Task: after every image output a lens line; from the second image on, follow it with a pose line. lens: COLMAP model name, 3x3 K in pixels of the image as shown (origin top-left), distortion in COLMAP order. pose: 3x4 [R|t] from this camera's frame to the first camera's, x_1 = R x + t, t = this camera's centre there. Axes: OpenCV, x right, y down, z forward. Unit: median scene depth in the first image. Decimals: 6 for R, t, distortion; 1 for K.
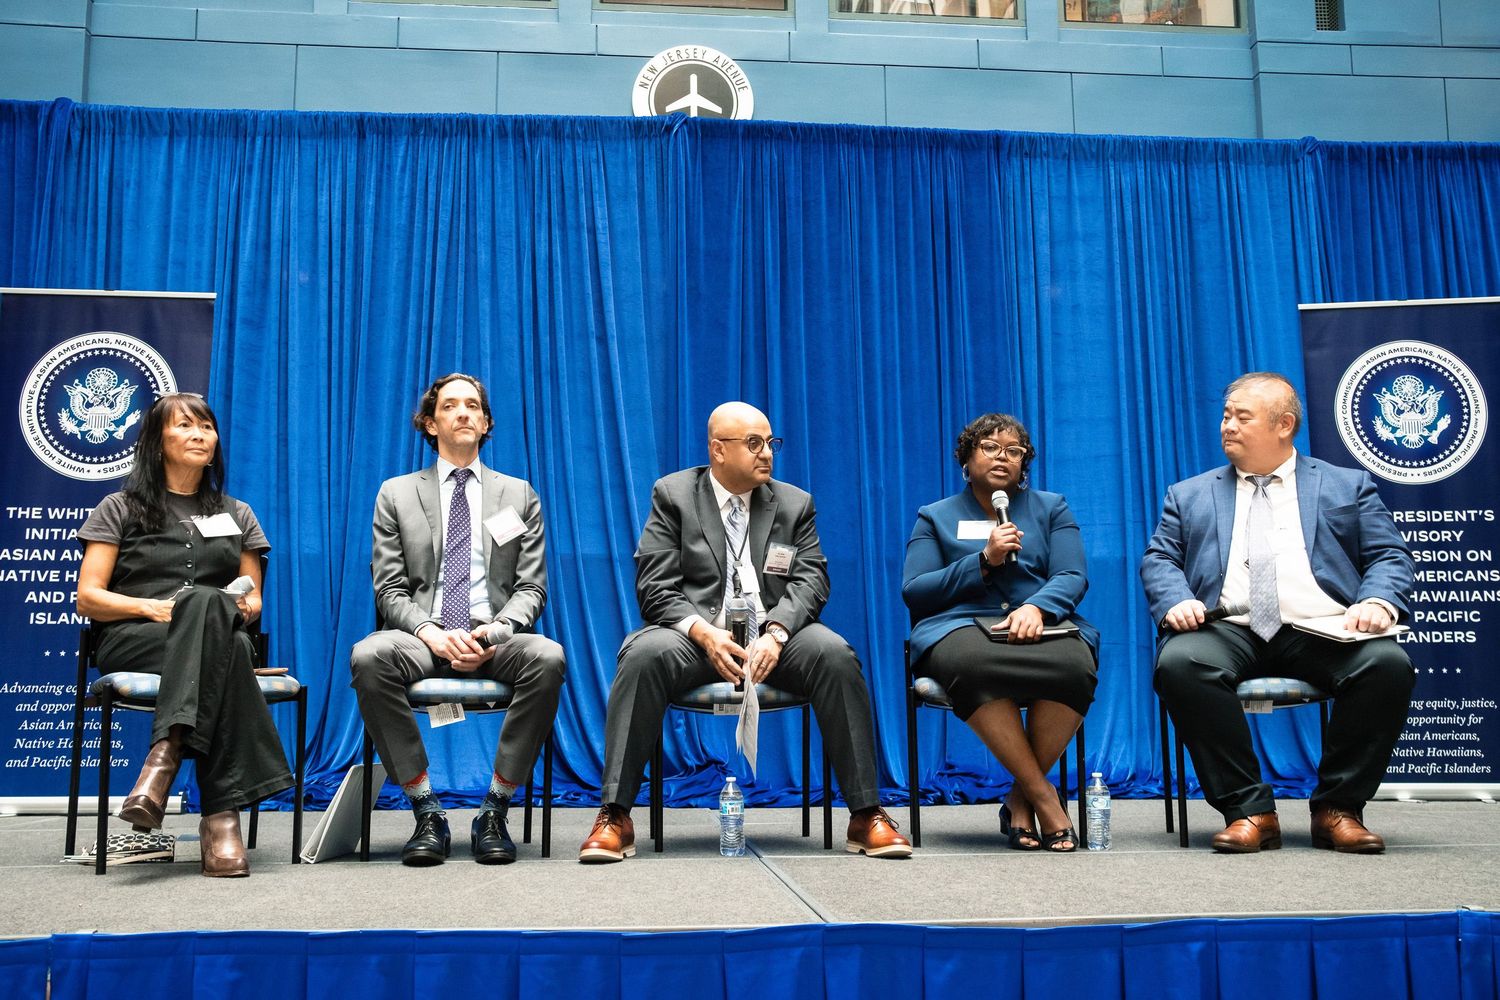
lens RADIAL K [[1466.4, 0, 754.8], [0, 1466.4, 493.0], [0, 0, 1]] dist [-0.081844, 0.209714]
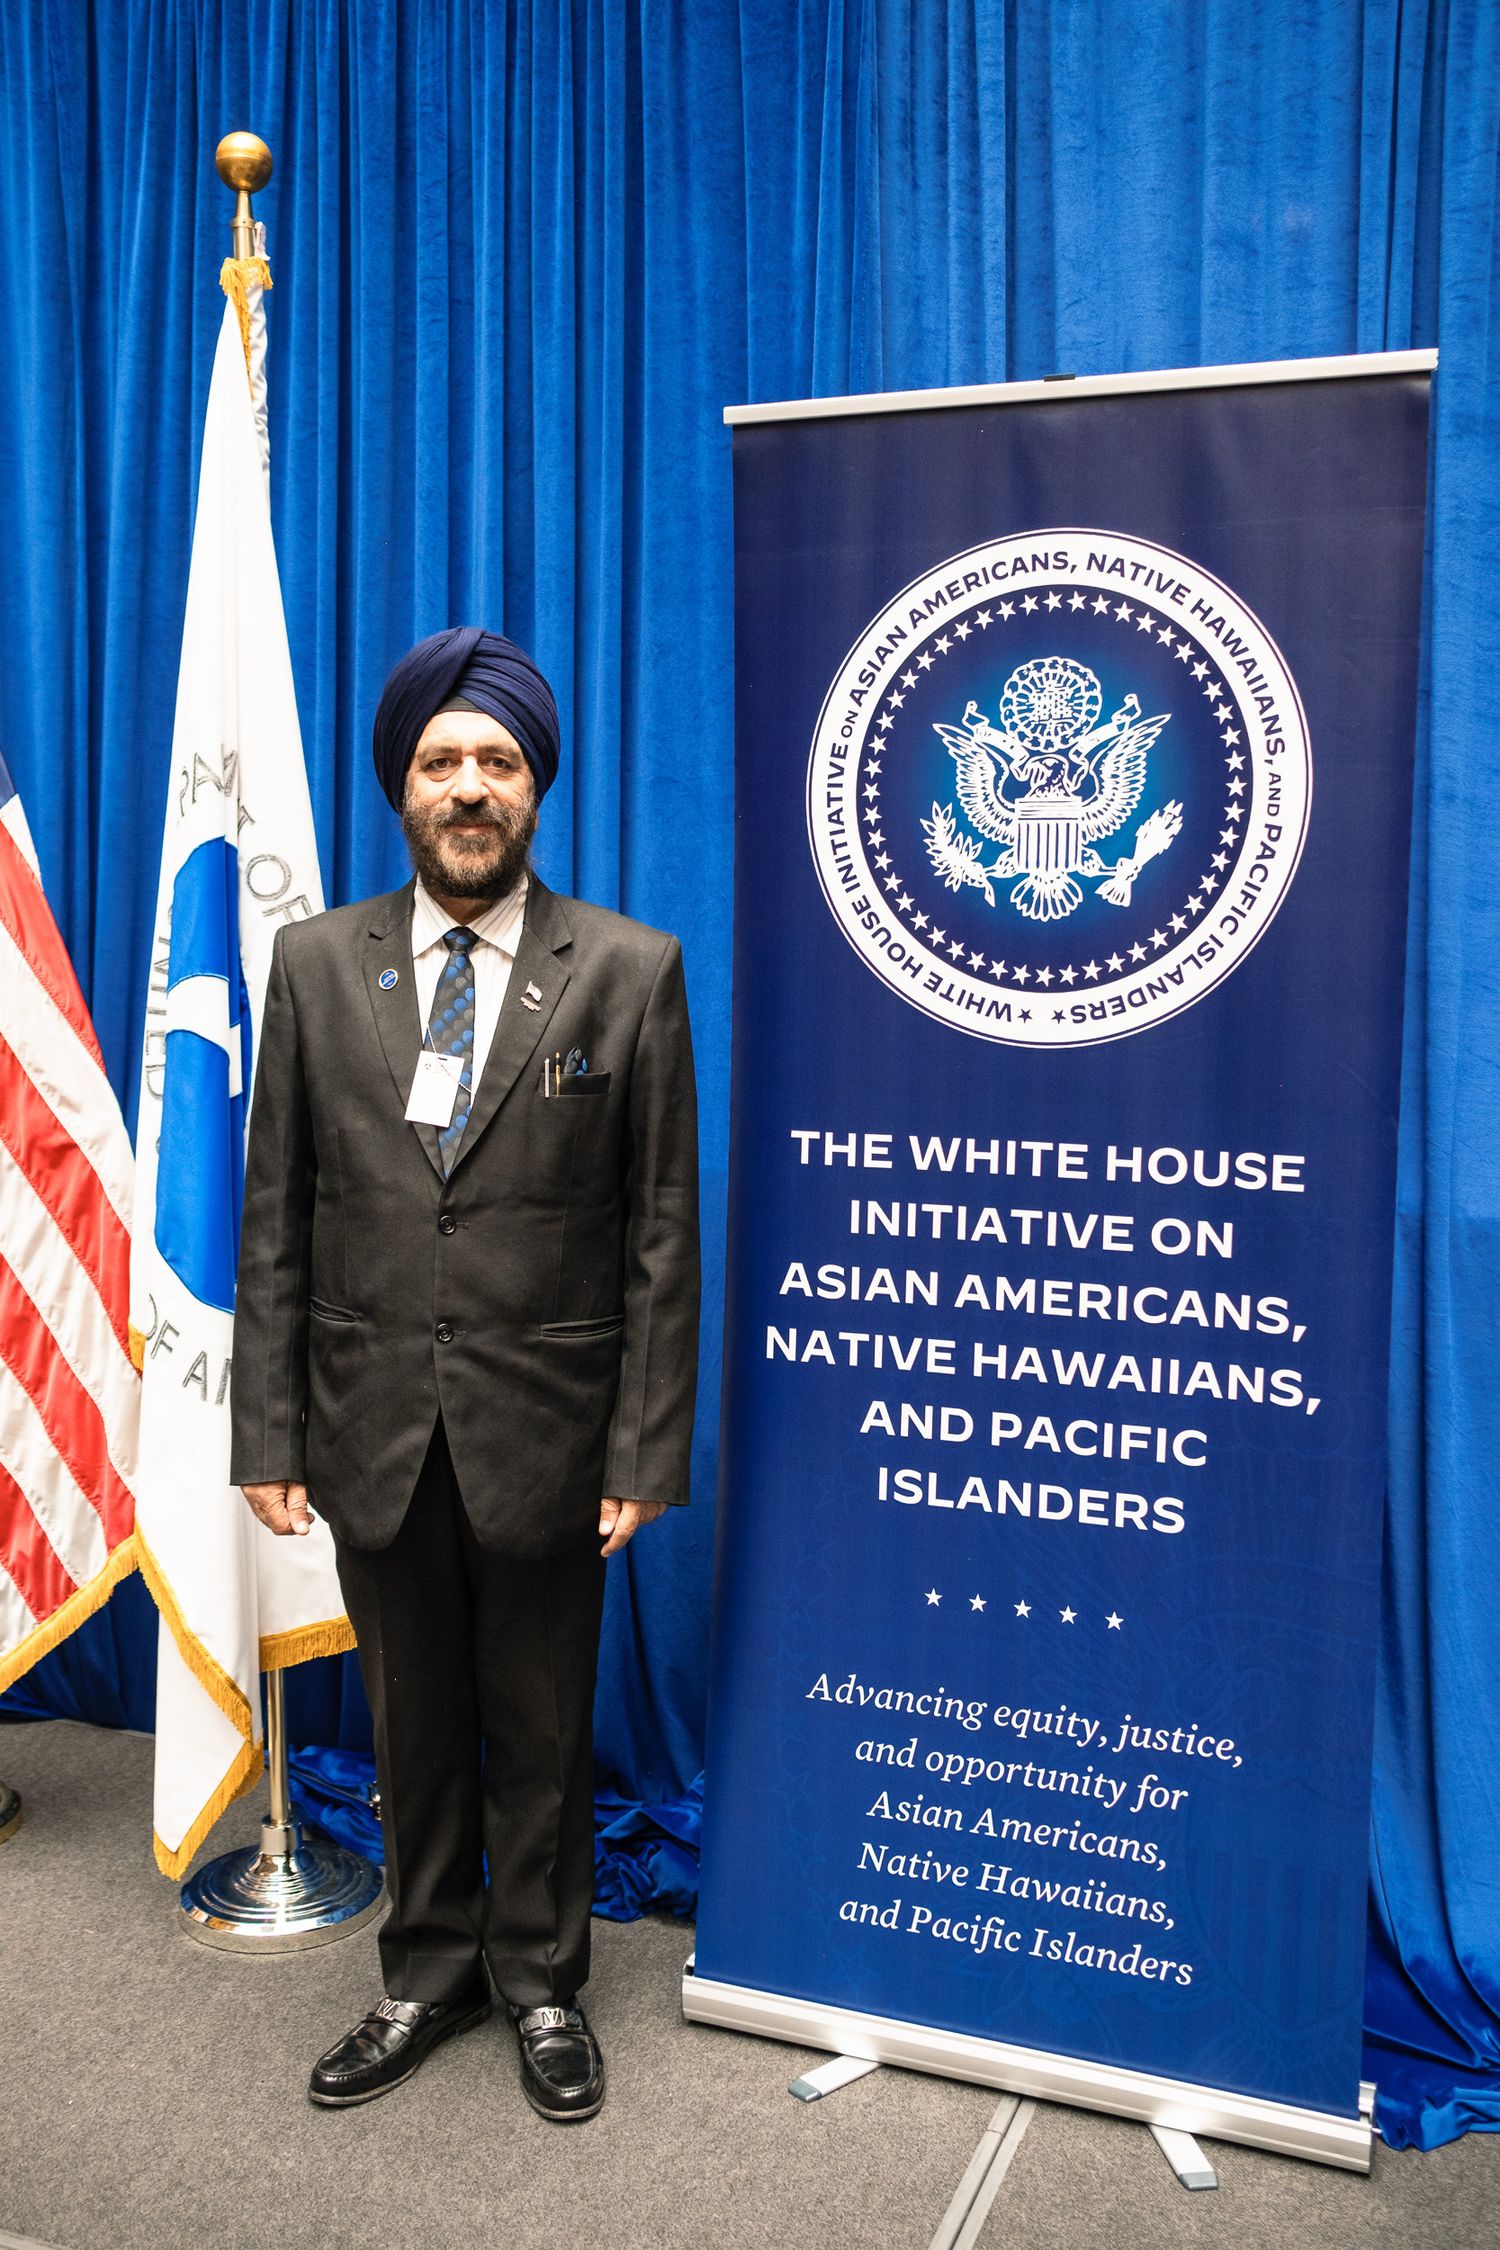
lens RADIAL K [[2211.9, 0, 724.0], [0, 2211.9, 1098.2], [0, 0, 1]] dist [-0.091210, 0.239779]
pose [[0.889684, 0.049271, -0.453910, -0.301047], [0.064340, 0.970710, 0.231479, -0.106764], [0.452020, -0.235148, 0.860455, 0.566740]]
